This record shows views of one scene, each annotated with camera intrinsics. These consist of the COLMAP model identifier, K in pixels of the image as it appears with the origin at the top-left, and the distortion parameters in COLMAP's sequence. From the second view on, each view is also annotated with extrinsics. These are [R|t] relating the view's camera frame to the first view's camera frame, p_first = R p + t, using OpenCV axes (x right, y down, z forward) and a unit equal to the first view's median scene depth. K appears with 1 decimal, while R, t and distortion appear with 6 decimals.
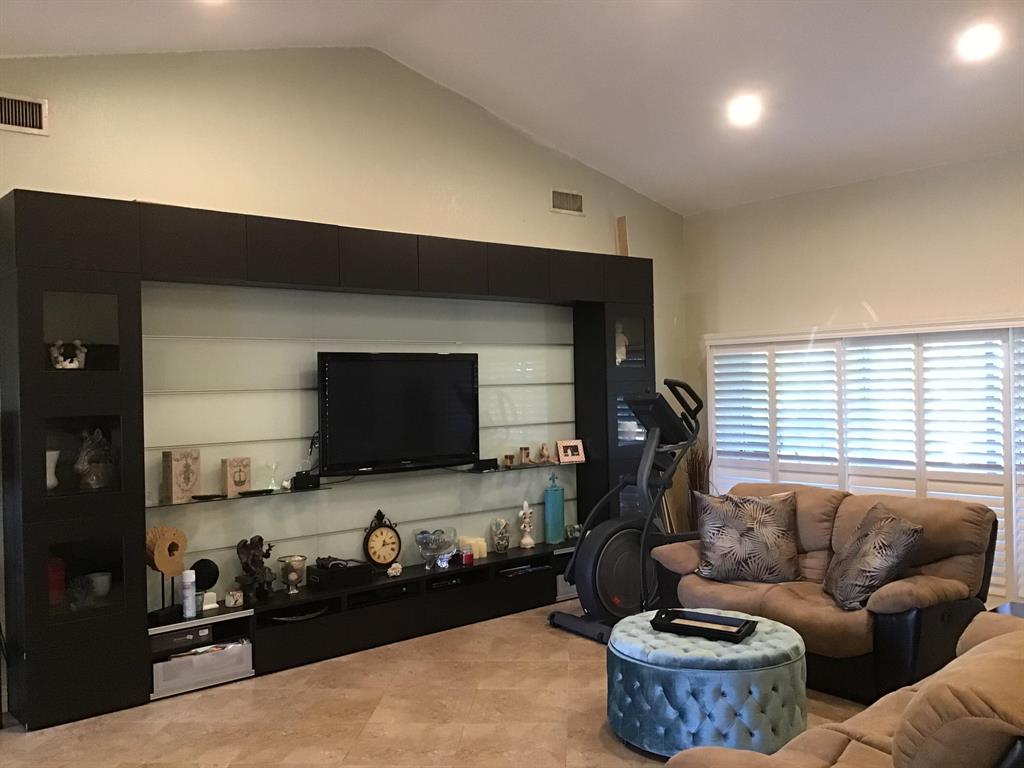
lens RADIAL K [[920.6, 0, 511.9], [0, 920.6, 384.6], [0, 0, 1]] dist [0.049811, -0.022041]
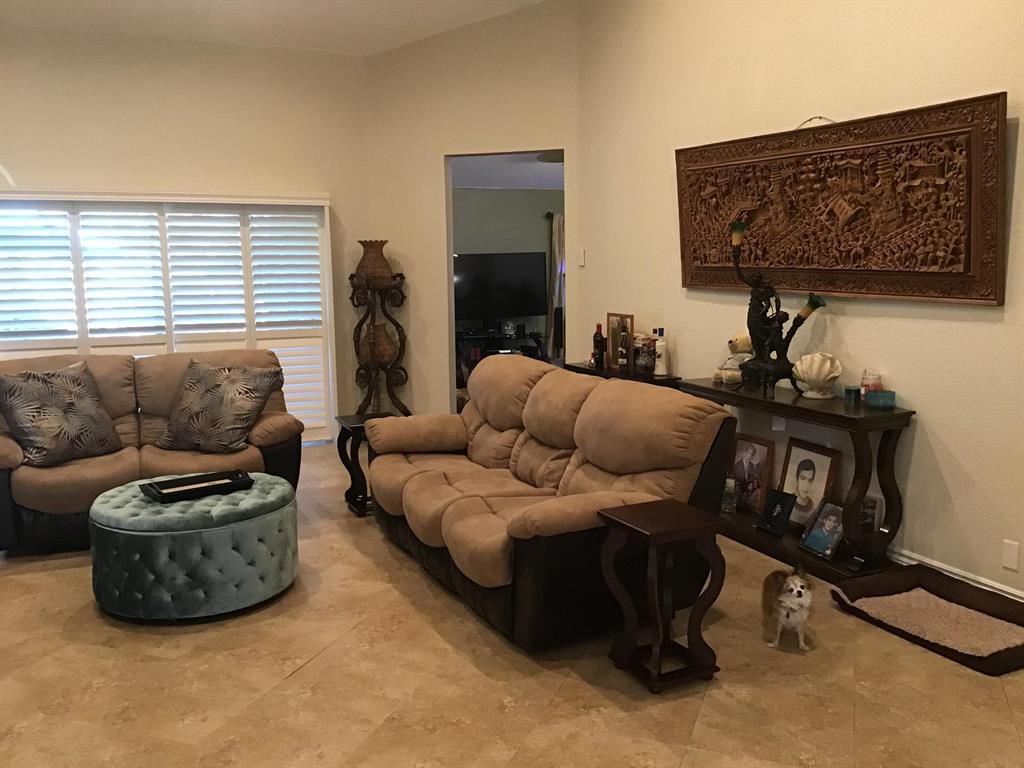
lens RADIAL K [[920.6, 0, 511.3], [0, 920.6, 382.5], [0, 0, 1]] dist [0.049811, -0.022041]
pose [[0.287619, -0.113512, 0.950994, -0.491669], [0.005554, 0.993133, 0.116862, 0.029629], [-0.957729, -0.028330, 0.286274, 0.317888]]
